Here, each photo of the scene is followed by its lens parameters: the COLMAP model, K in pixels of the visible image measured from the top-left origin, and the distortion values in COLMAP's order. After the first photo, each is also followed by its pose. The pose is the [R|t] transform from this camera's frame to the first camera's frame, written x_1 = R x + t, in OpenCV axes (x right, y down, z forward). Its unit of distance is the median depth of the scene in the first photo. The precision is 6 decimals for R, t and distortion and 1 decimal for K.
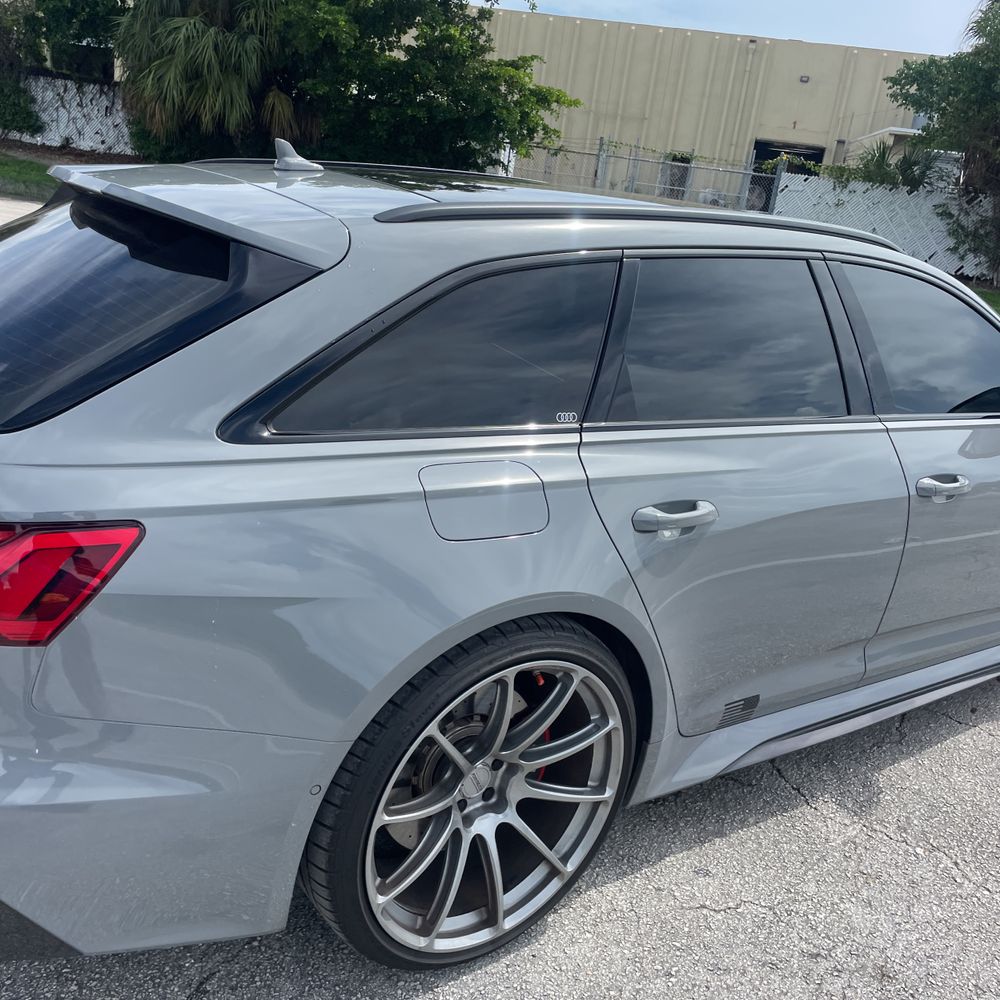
lens RADIAL K [[1005.5, 0, 501.1], [0, 1005.5, 518.2], [0, 0, 1]] dist [0.021250, 0.000000]
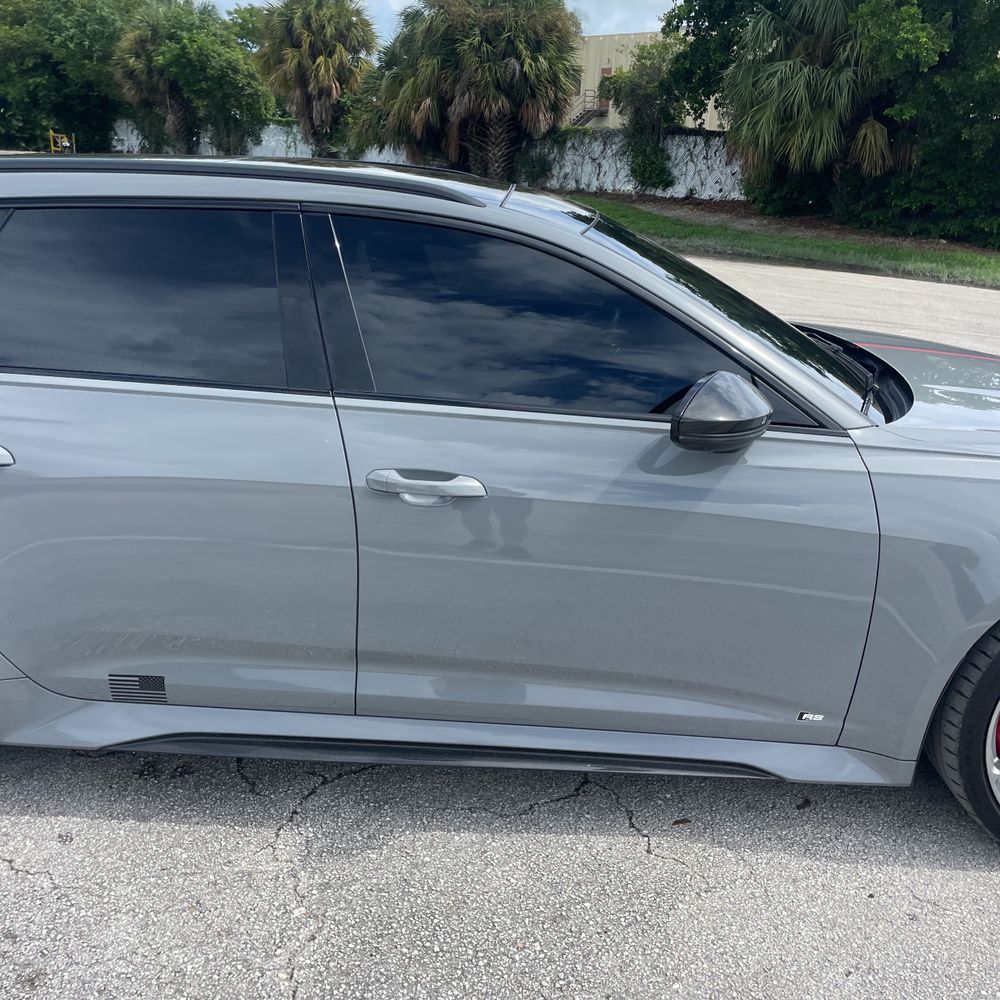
lens RADIAL K [[1005.5, 0, 505.8], [0, 1005.5, 531.3], [0, 0, 1]] dist [0.021250, 0.000000]
pose [[0.801818, 0.124254, -0.584507, 0.114565], [-0.142328, 0.989704, 0.015147, -0.001958], [0.580371, 0.071047, 0.811247, 0.046082]]
